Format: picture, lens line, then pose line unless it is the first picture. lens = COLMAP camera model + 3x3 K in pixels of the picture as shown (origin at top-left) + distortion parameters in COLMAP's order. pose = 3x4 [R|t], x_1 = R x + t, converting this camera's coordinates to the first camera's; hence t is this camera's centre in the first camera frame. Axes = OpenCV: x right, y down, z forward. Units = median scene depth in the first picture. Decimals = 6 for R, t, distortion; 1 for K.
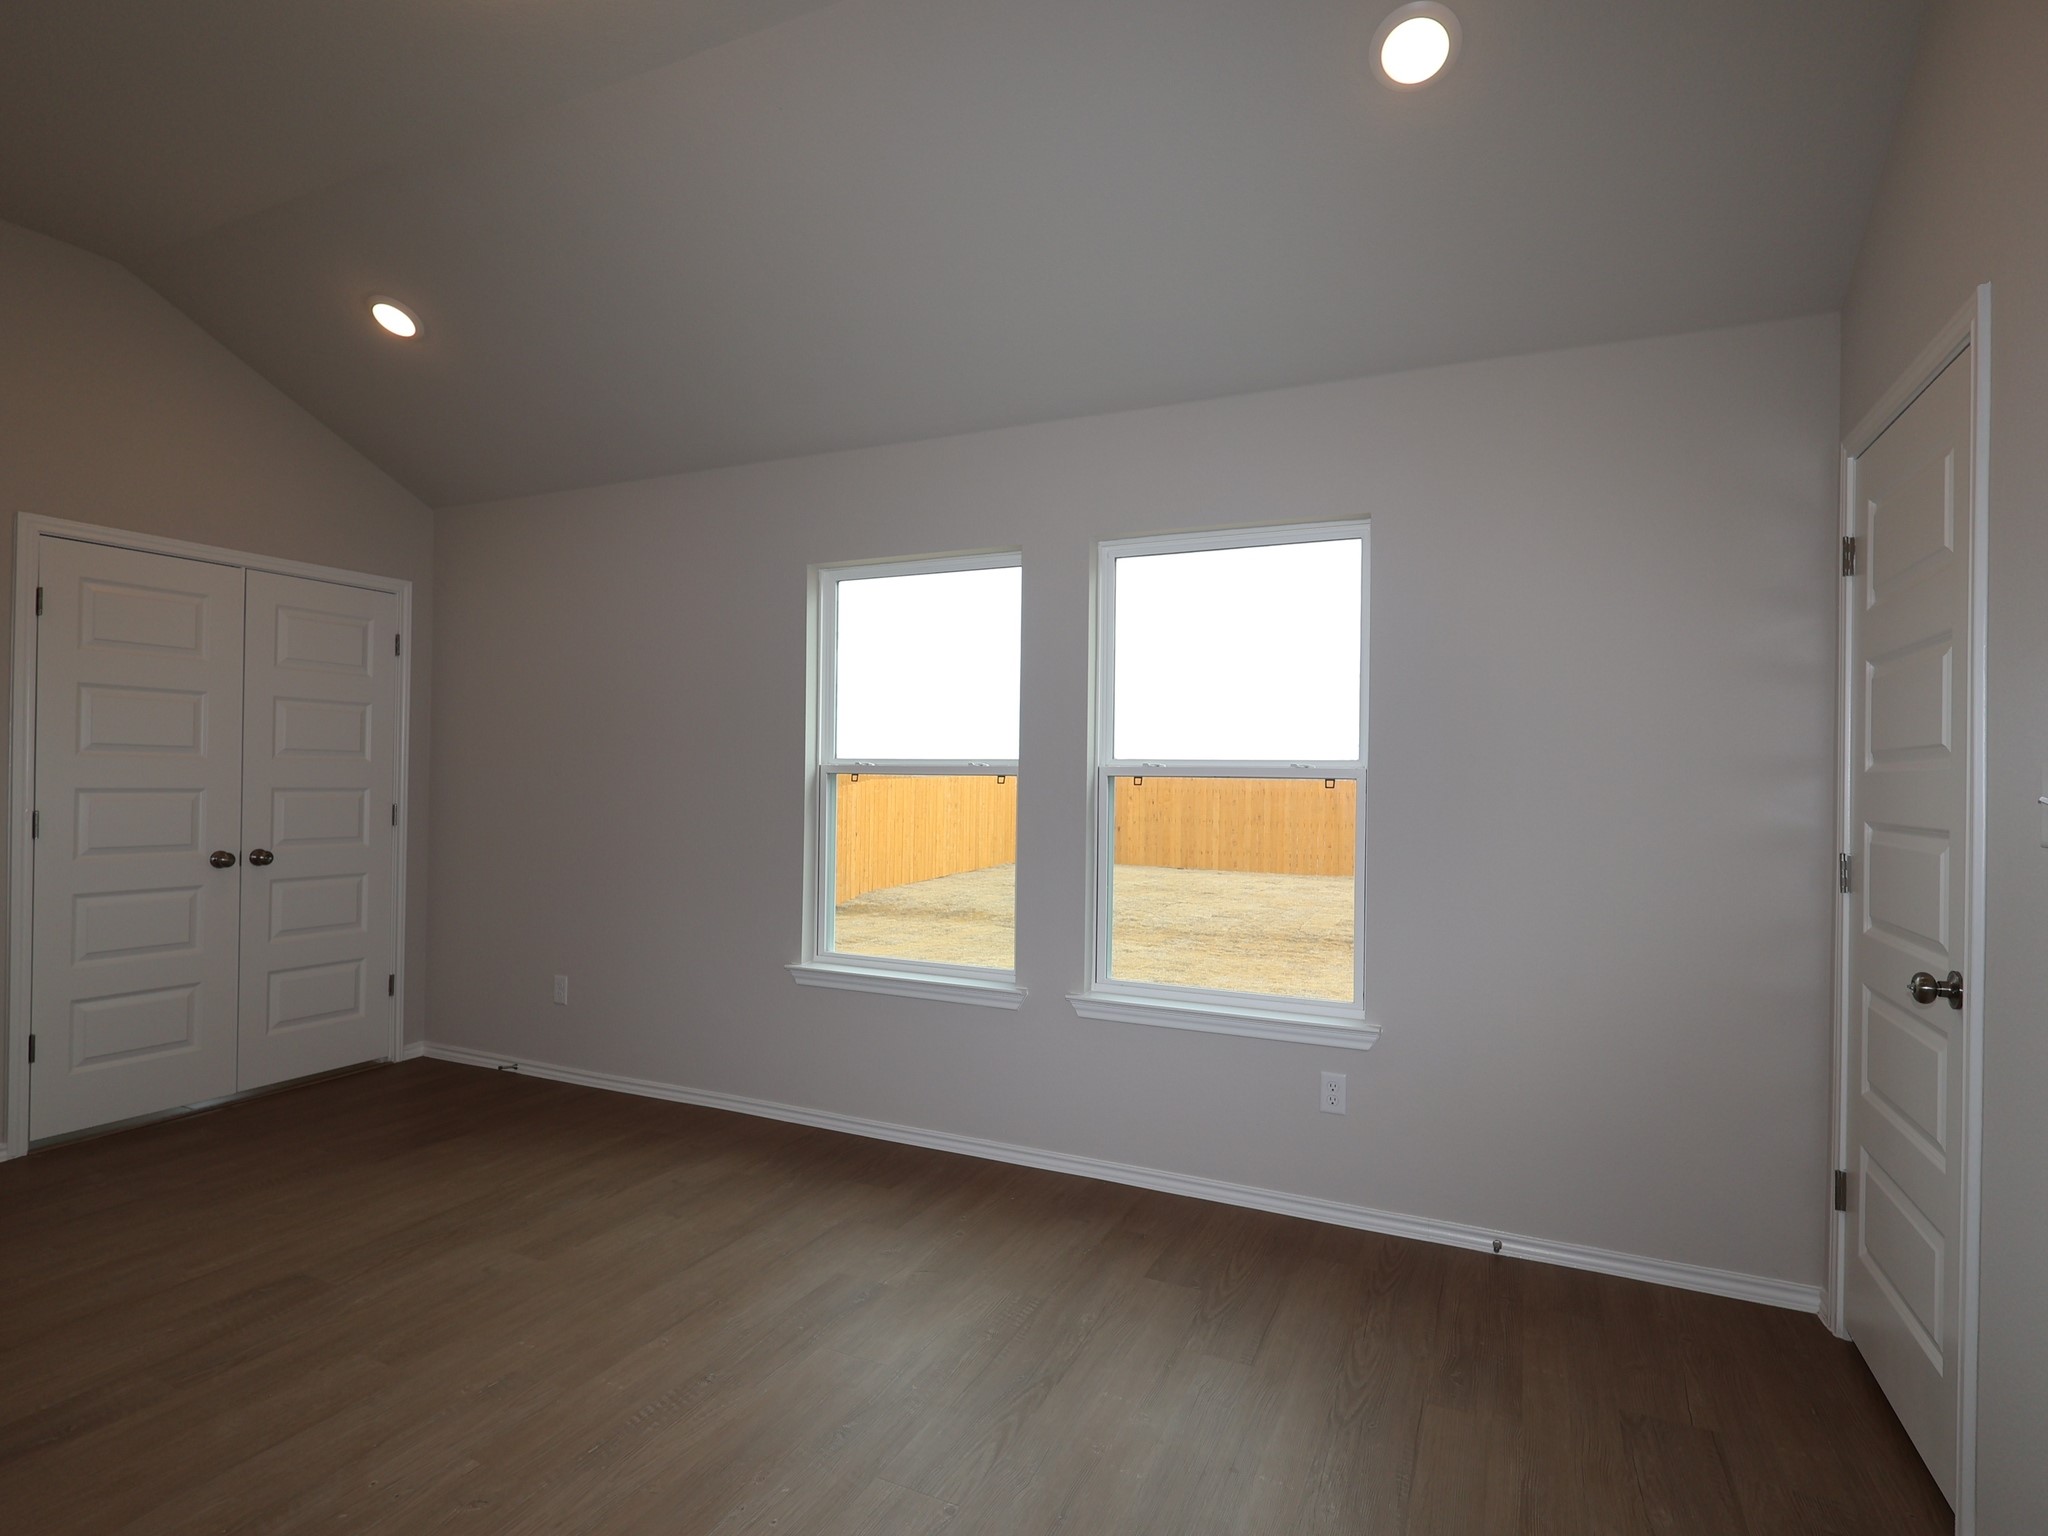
lens RADIAL K [[1074.5, 0, 1014.9], [0, 1074.5, 768.1], [0, 0, 1]] dist [0.000149, -0.000865]
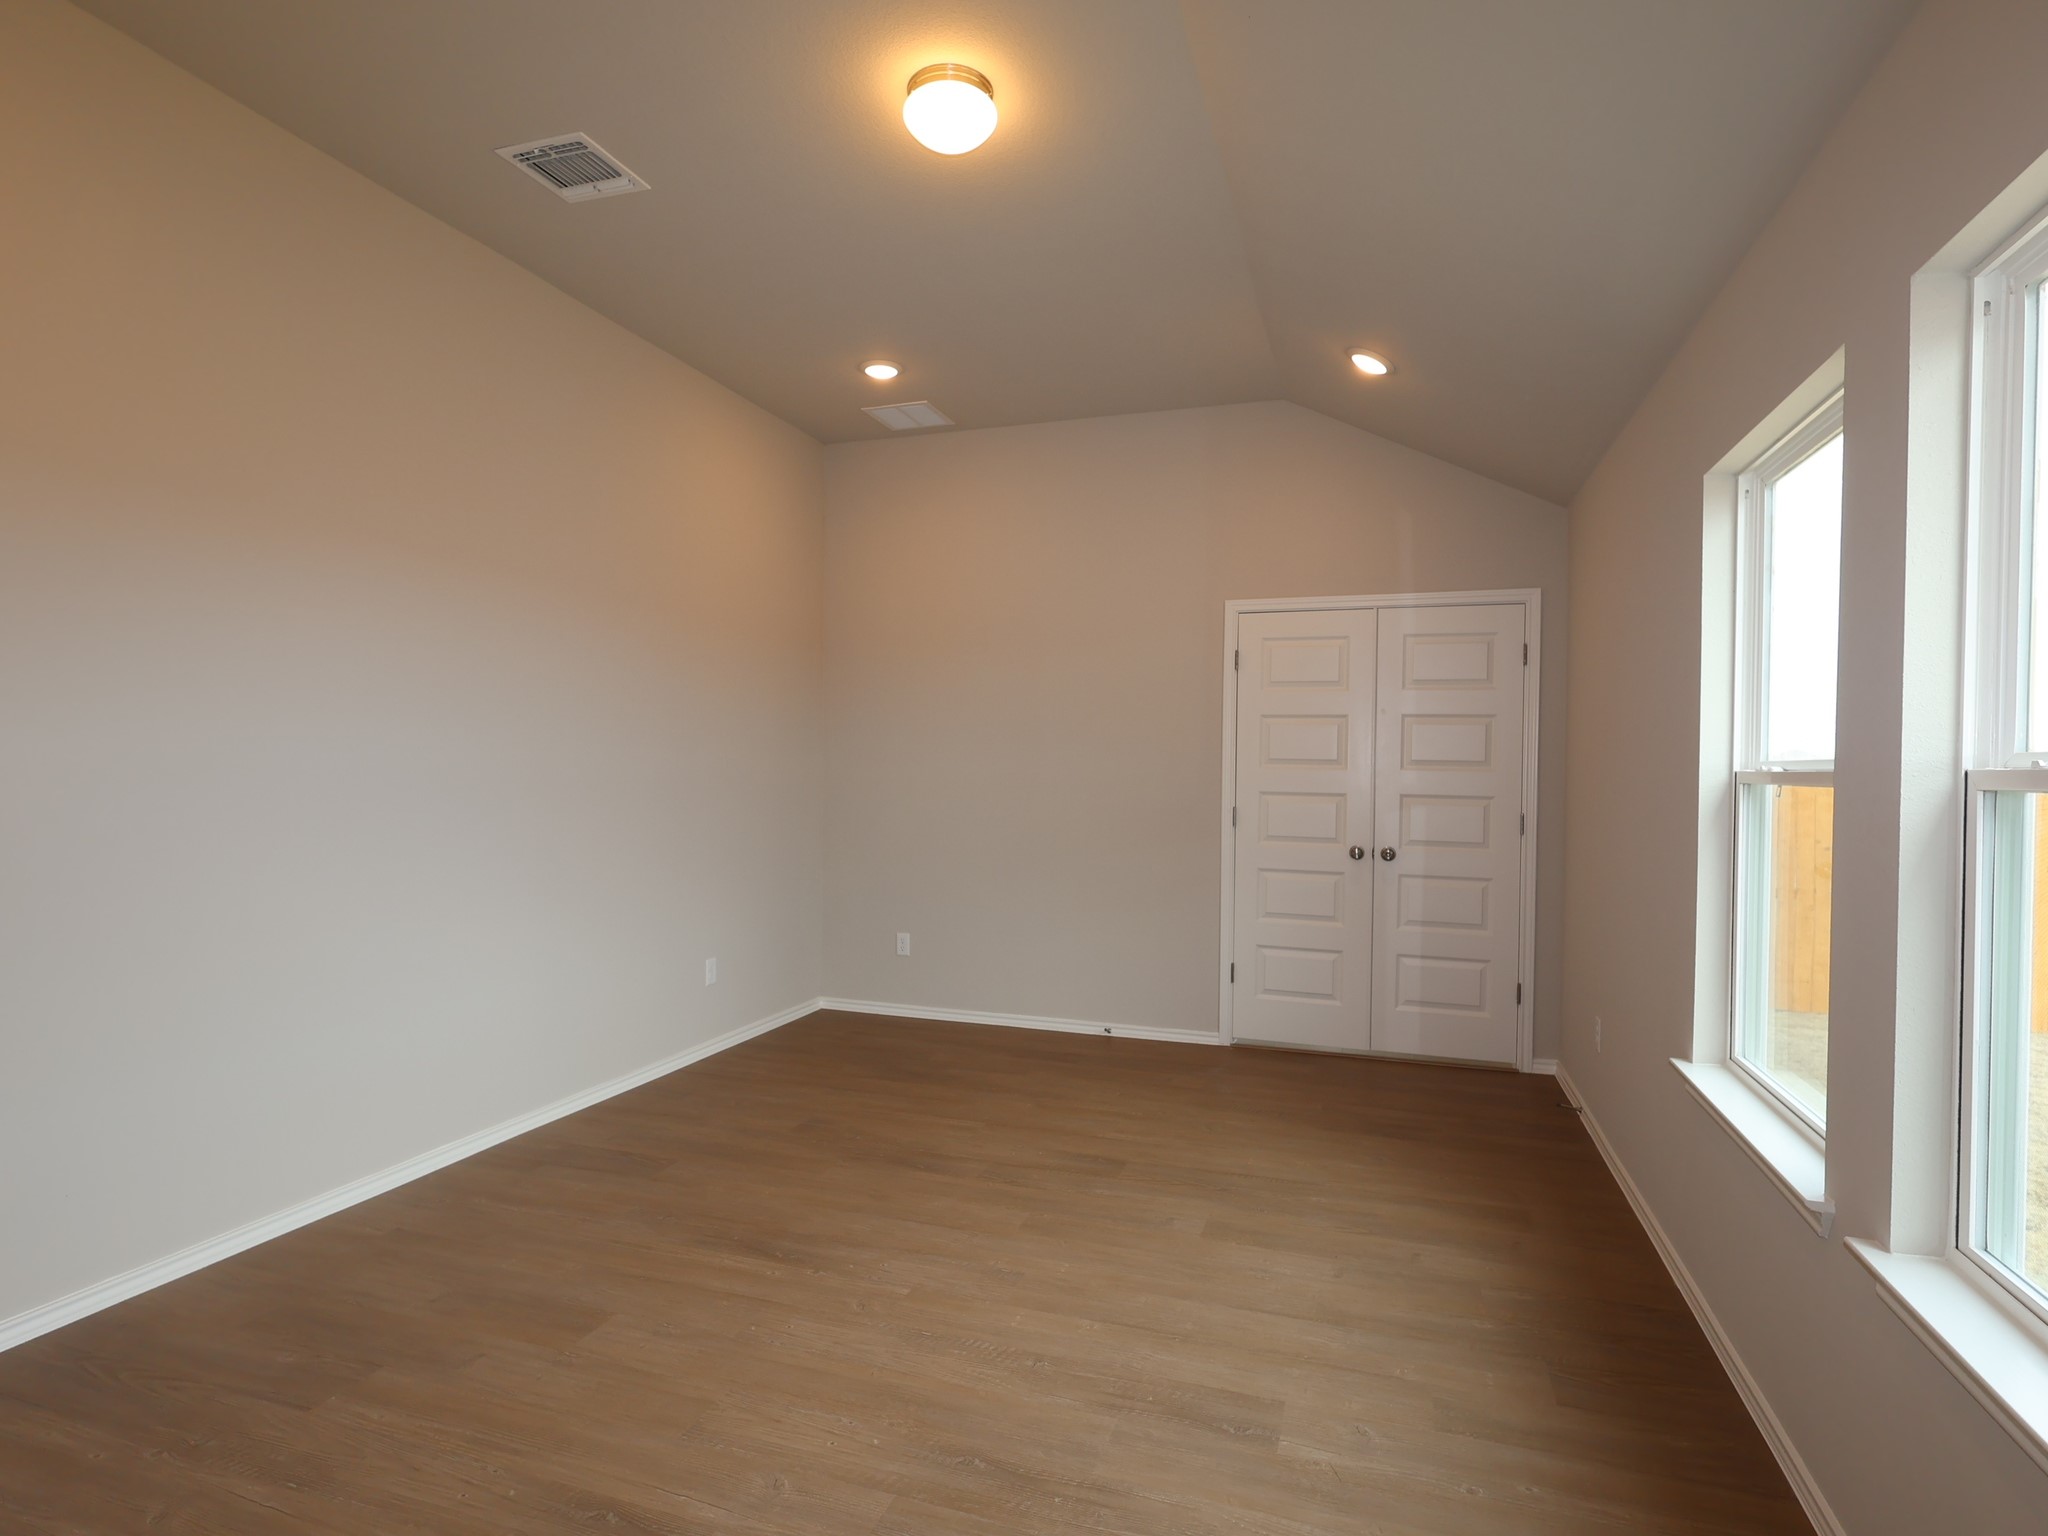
lens RADIAL K [[1074.5, 0, 1014.9], [0, 1074.5, 768.1], [0, 0, 1]] dist [0.000149, -0.000865]
pose [[0.118549, -0.006919, -0.992924, 0.423674], [-0.004777, 0.999960, -0.007538, 0.000482], [0.992937, 0.005637, 0.118511, 0.481951]]
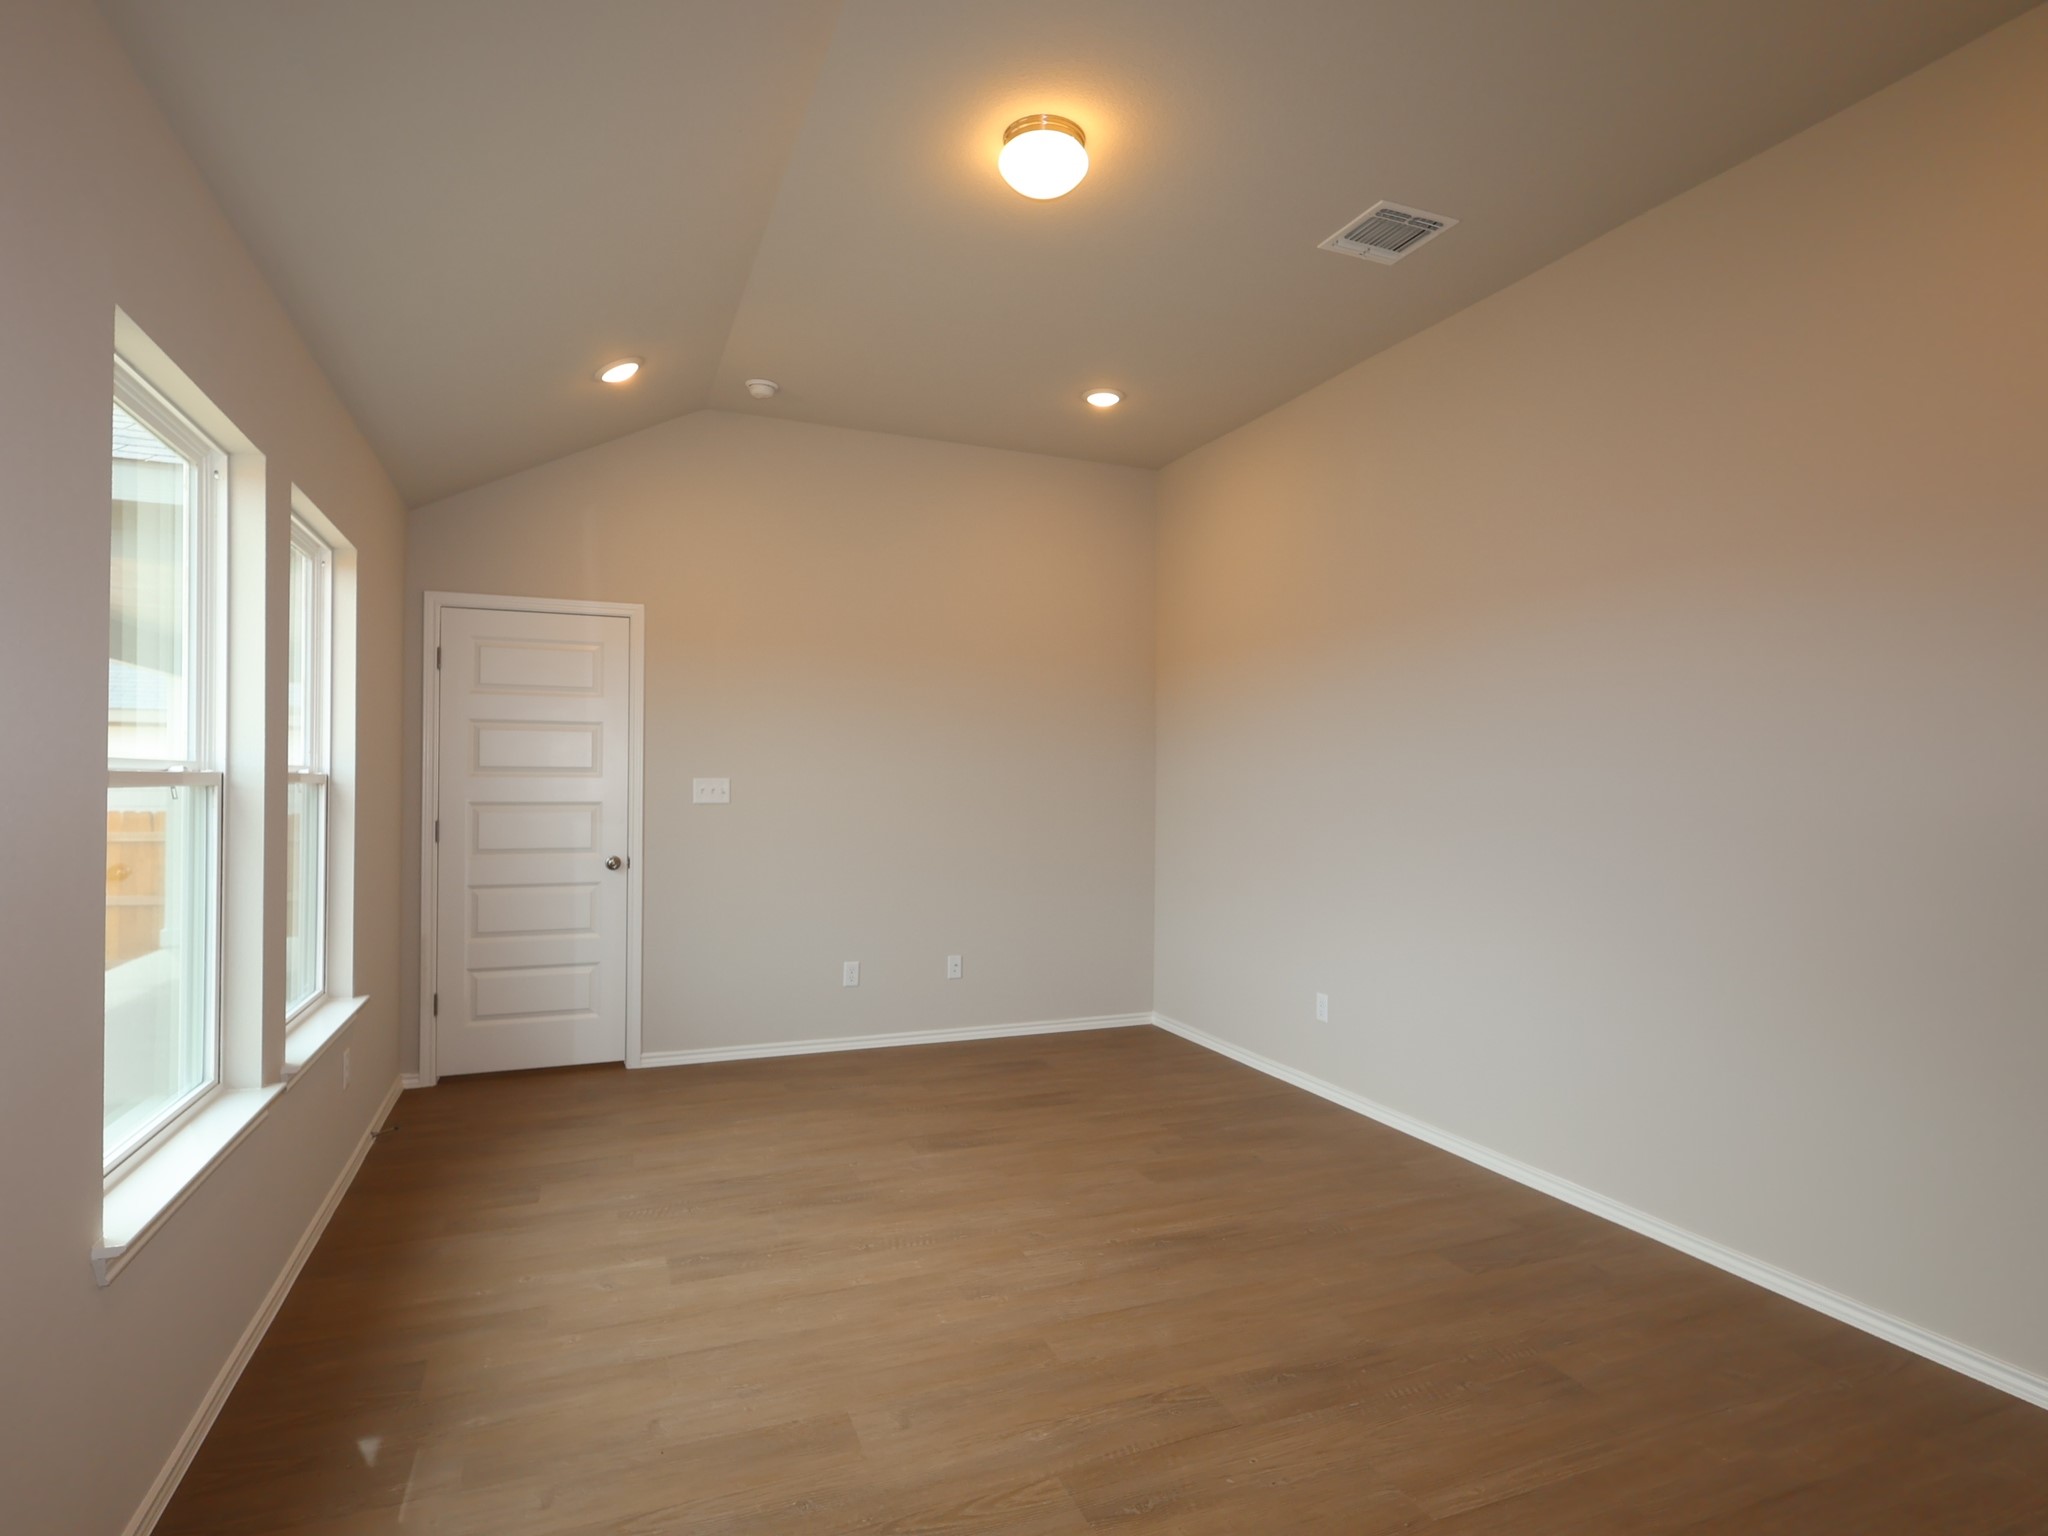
lens RADIAL K [[1070.4, 0, 1024.0], [0, 1070.4, 768.0], [0, 0, 1]] dist [0.003468, 0.000185]
pose [[-0.747116, -0.003529, 0.664684, -0.744555], [-0.018175, 0.999720, -0.015121, -0.005714], [-0.664445, -0.023378, -0.746971, 1.062848]]
